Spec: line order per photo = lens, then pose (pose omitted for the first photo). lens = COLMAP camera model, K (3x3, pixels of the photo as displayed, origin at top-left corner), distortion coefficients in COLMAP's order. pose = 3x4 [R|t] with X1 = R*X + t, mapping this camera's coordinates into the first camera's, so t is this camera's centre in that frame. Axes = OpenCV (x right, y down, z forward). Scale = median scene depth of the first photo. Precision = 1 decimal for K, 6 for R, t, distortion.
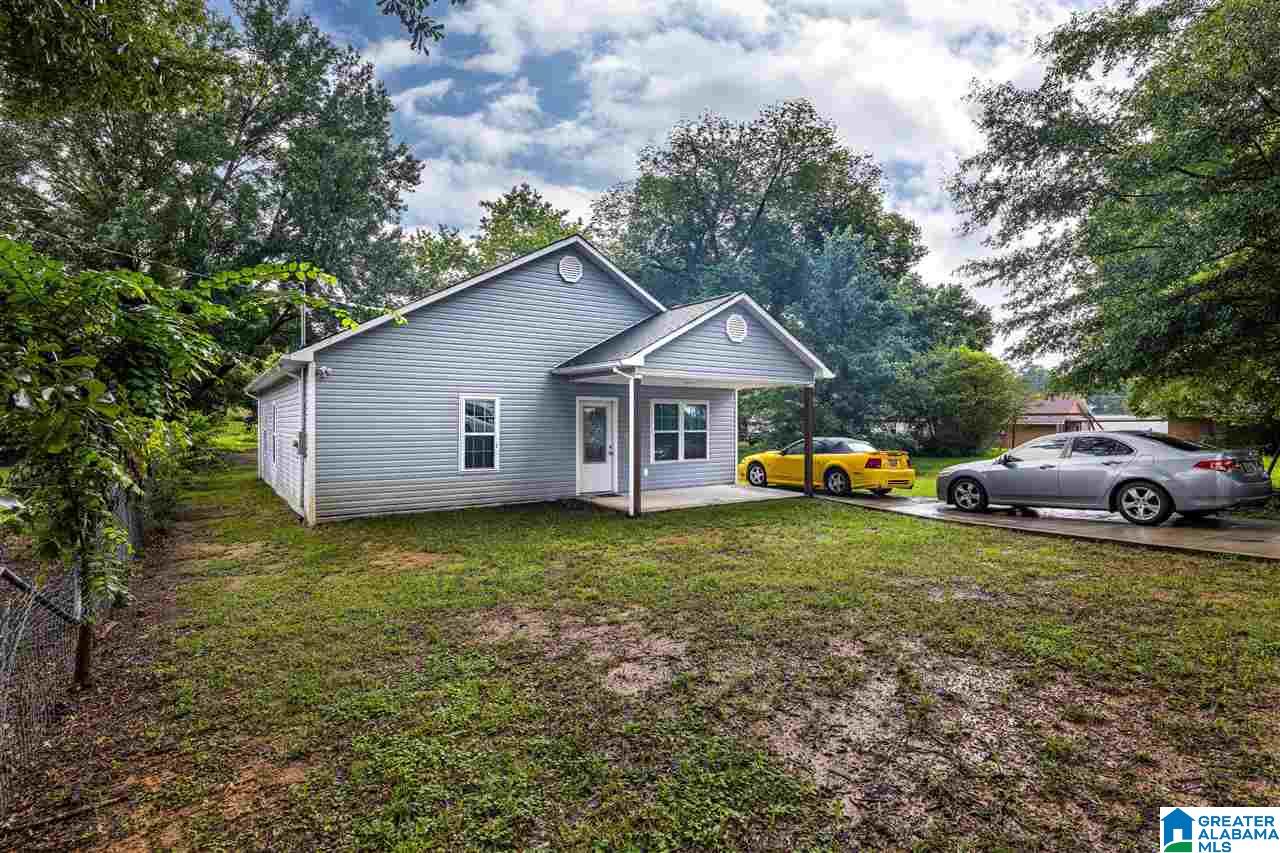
lens RADIAL K [[627.2, 0, 640.0], [0, 627.2, 426.5], [0, 0, 1]] dist [-0.001087, -0.000040]
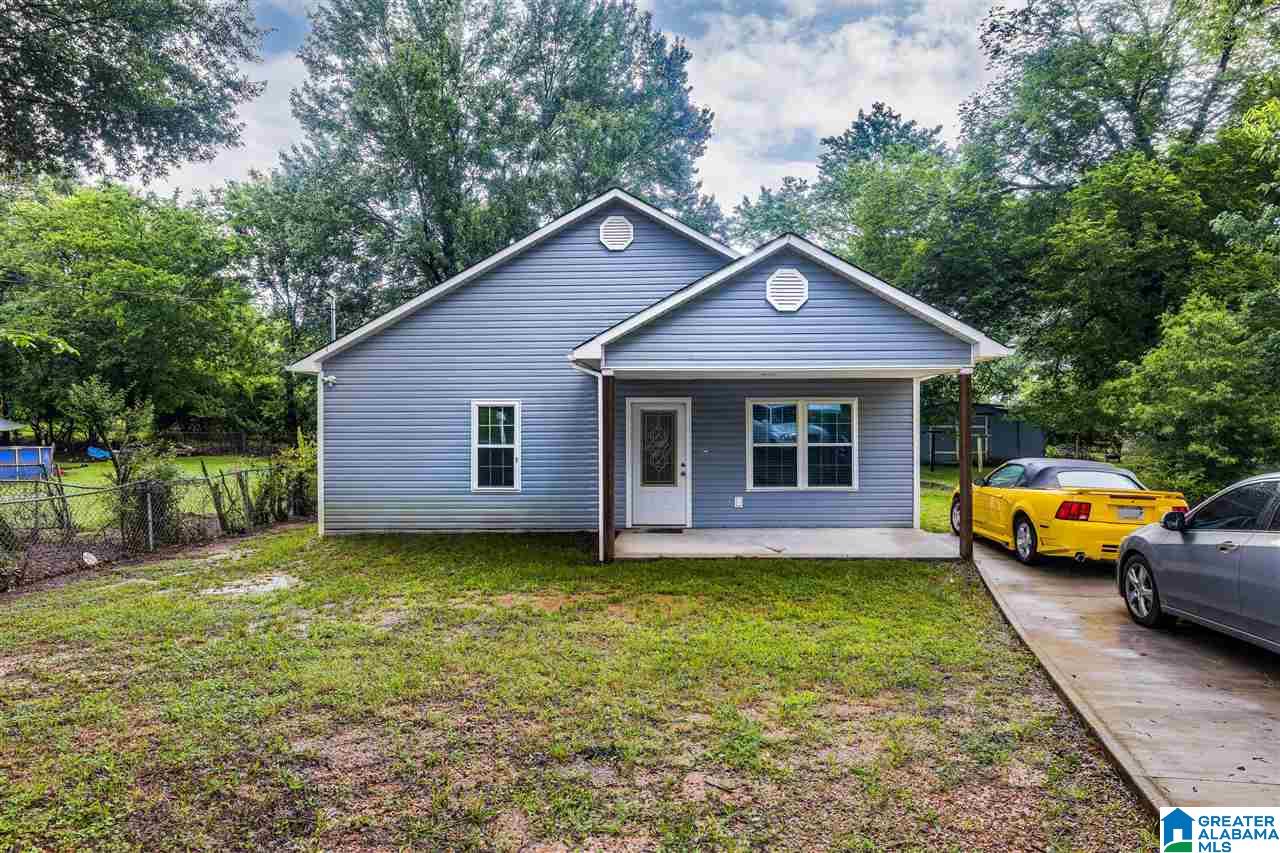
lens RADIAL K [[795.8, 0, 640.0], [0, 795.8, 426.5], [0, 0, 1]] dist [-0.001064, -0.000106]
pose [[0.803017, 0.002198, -0.595952, 0.522286], [-0.000674, 0.999996, 0.002780, -0.016945], [0.595956, -0.001831, 0.803015, 0.243696]]
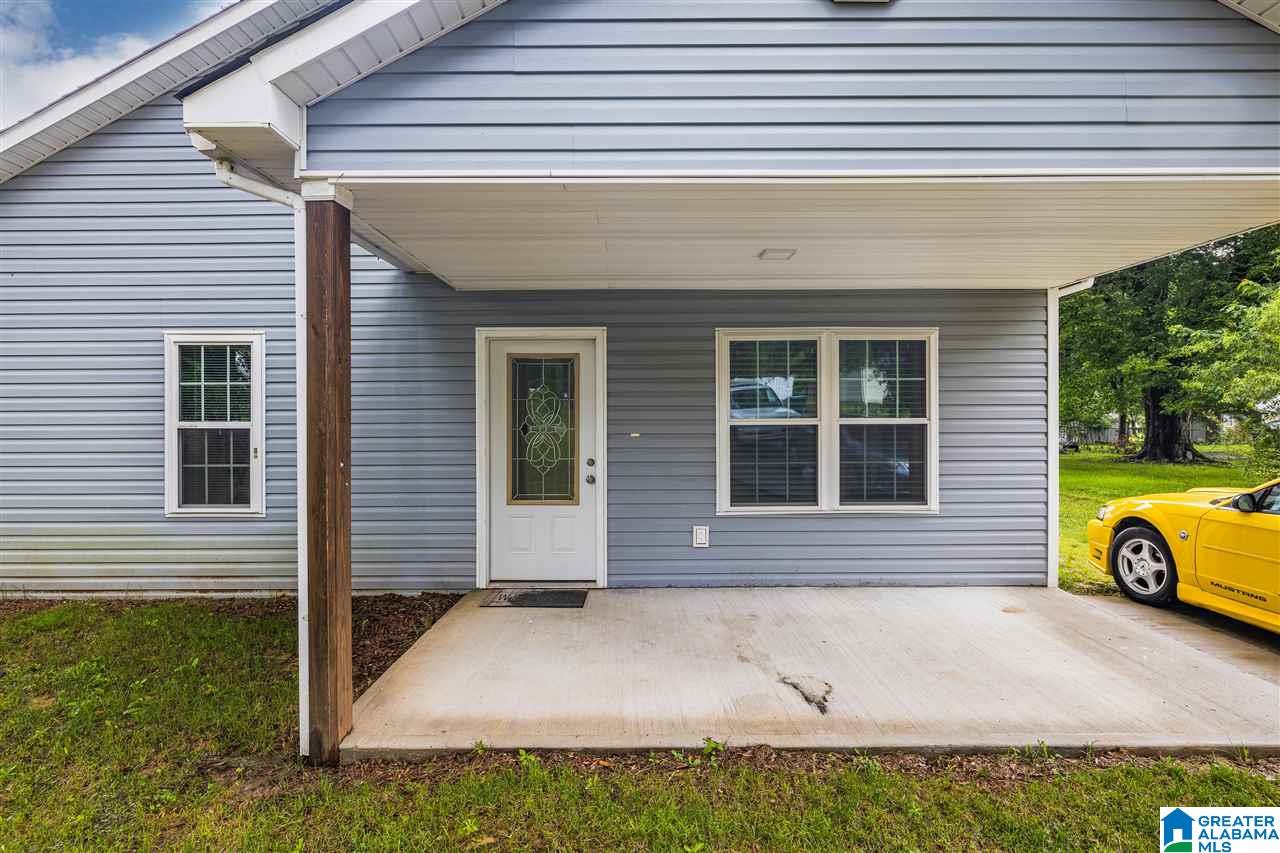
lens RADIAL K [[663.1, 0, 612.9], [0, 663.1, 420.4], [0, 0, 1]] dist [-0.000767, -0.000036]
pose [[0.813885, 0.002475, -0.581021, 0.213659], [-0.000206, 0.999992, 0.003971, 0.007049], [0.581027, -0.003112, 0.813879, 0.764864]]
